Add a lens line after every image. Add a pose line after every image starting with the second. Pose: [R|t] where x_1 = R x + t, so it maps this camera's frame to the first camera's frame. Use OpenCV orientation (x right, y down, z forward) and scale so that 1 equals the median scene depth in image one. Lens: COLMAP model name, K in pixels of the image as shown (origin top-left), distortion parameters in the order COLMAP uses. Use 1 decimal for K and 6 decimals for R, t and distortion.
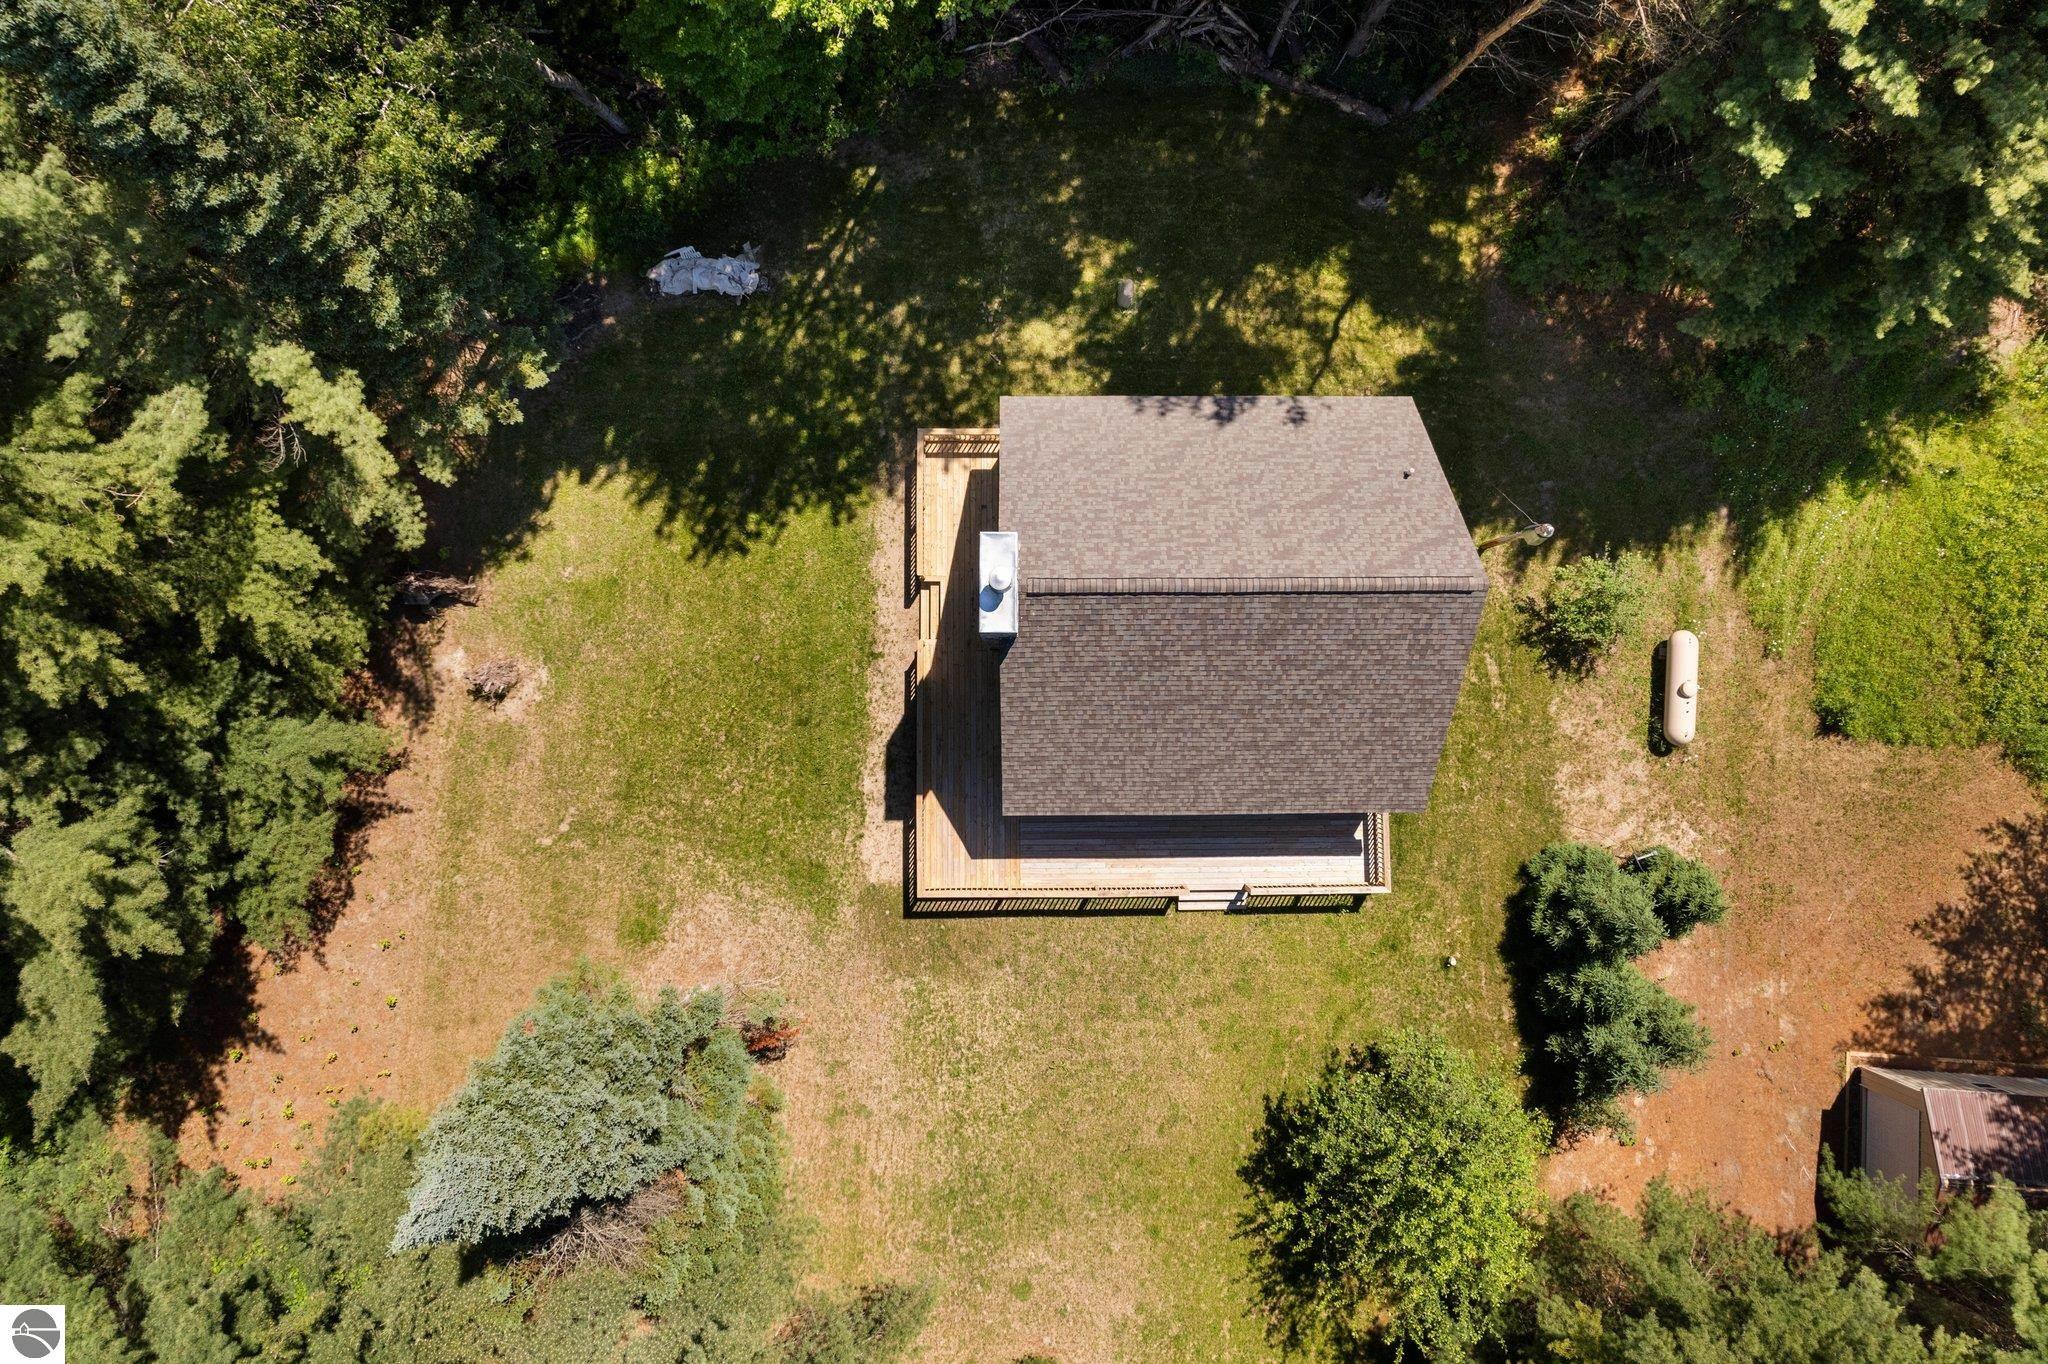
lens RADIAL K [[1320.8, 0, 1021.7], [0, 1320.8, 611.2], [0, 0, 1]] dist [-0.053088, 0.043228]
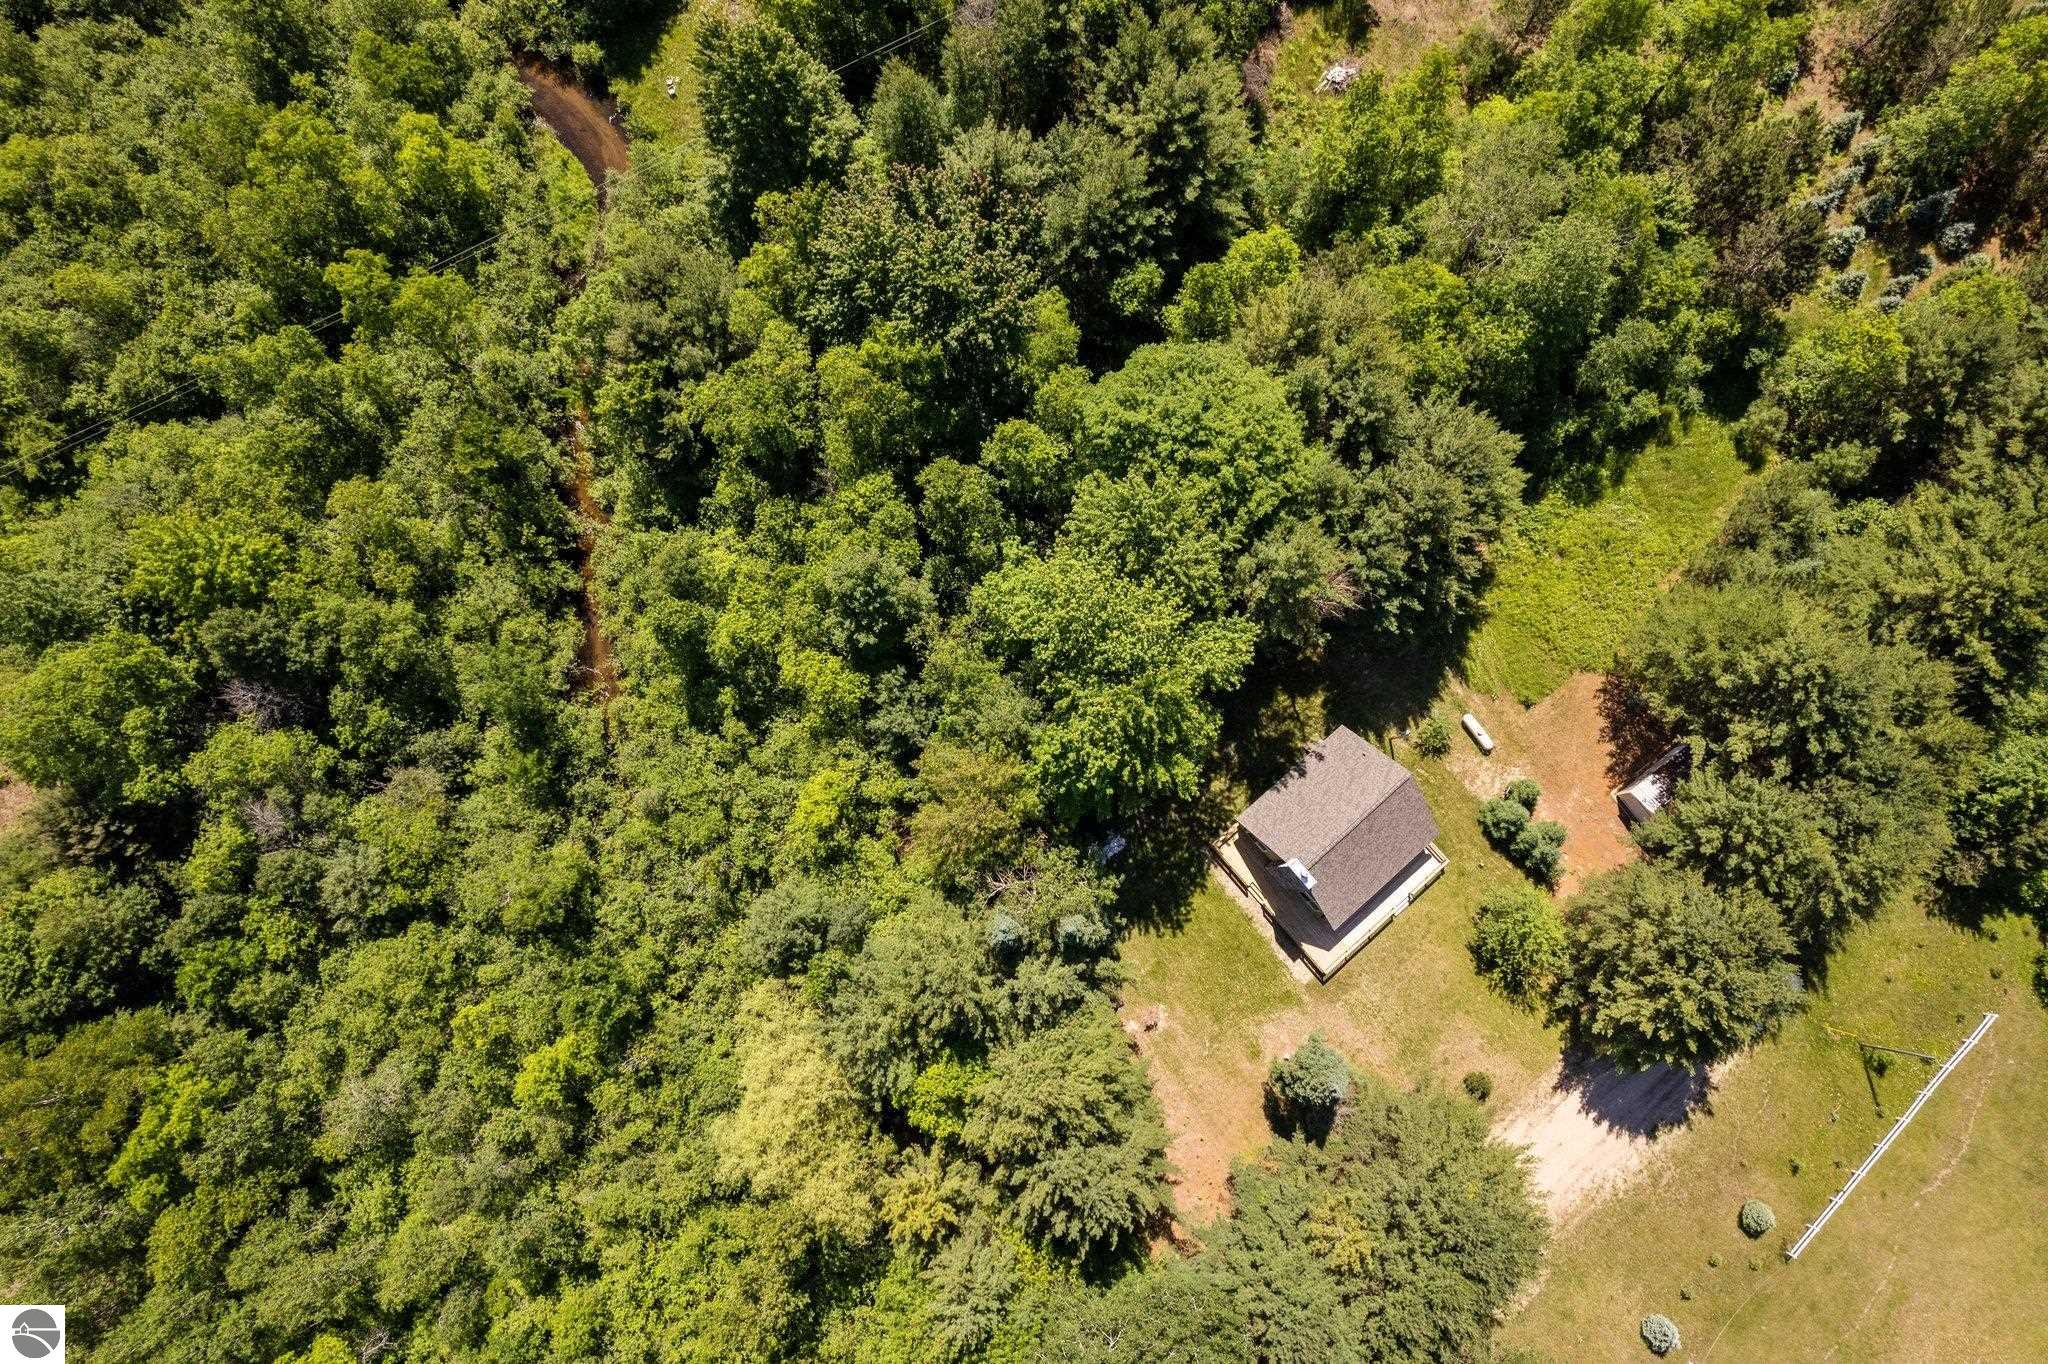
lens RADIAL K [[1320.8, 0, 1026.9], [0, 1320.8, 684.7], [0, 0, 1]] dist [-0.053088, 0.043228]
pose [[0.760120, -0.642805, 0.094968, -0.409693], [0.648043, 0.760632, -0.038451, -0.523492], [-0.047519, 0.090771, 0.994737, -1.699030]]
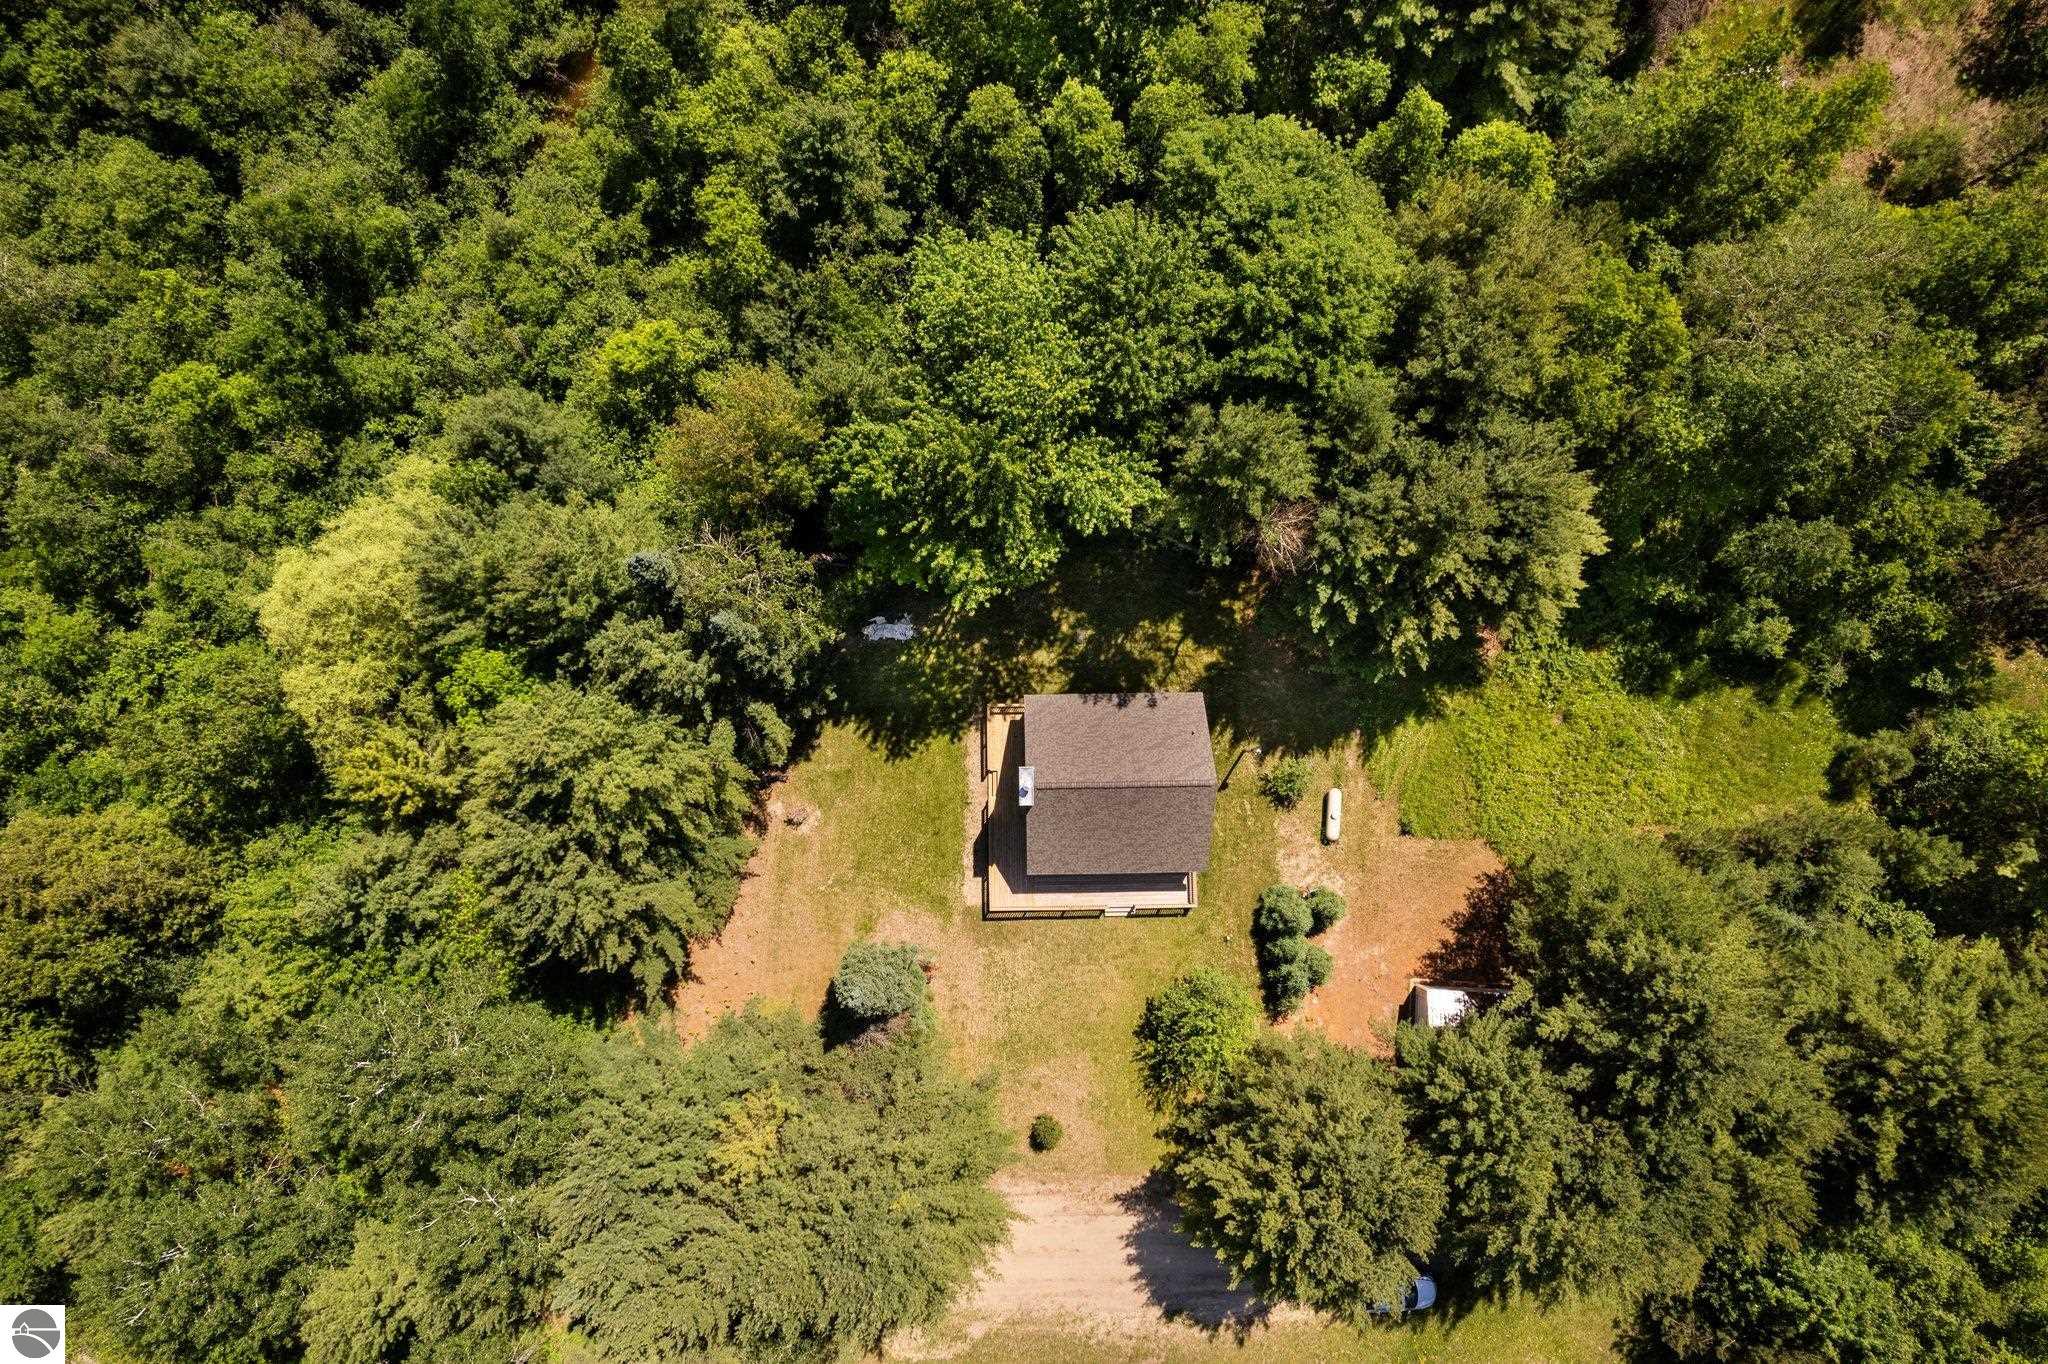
lens RADIAL K [[1320.8, 0, 1021.8], [0, 1320.8, 678.6], [0, 0, 1]] dist [-0.053088, 0.043228]
pose [[0.999942, -0.009278, -0.005382, -0.007132], [0.009328, 0.999913, 0.009310, -0.197000], [0.005296, -0.009360, 0.999942, -1.226232]]
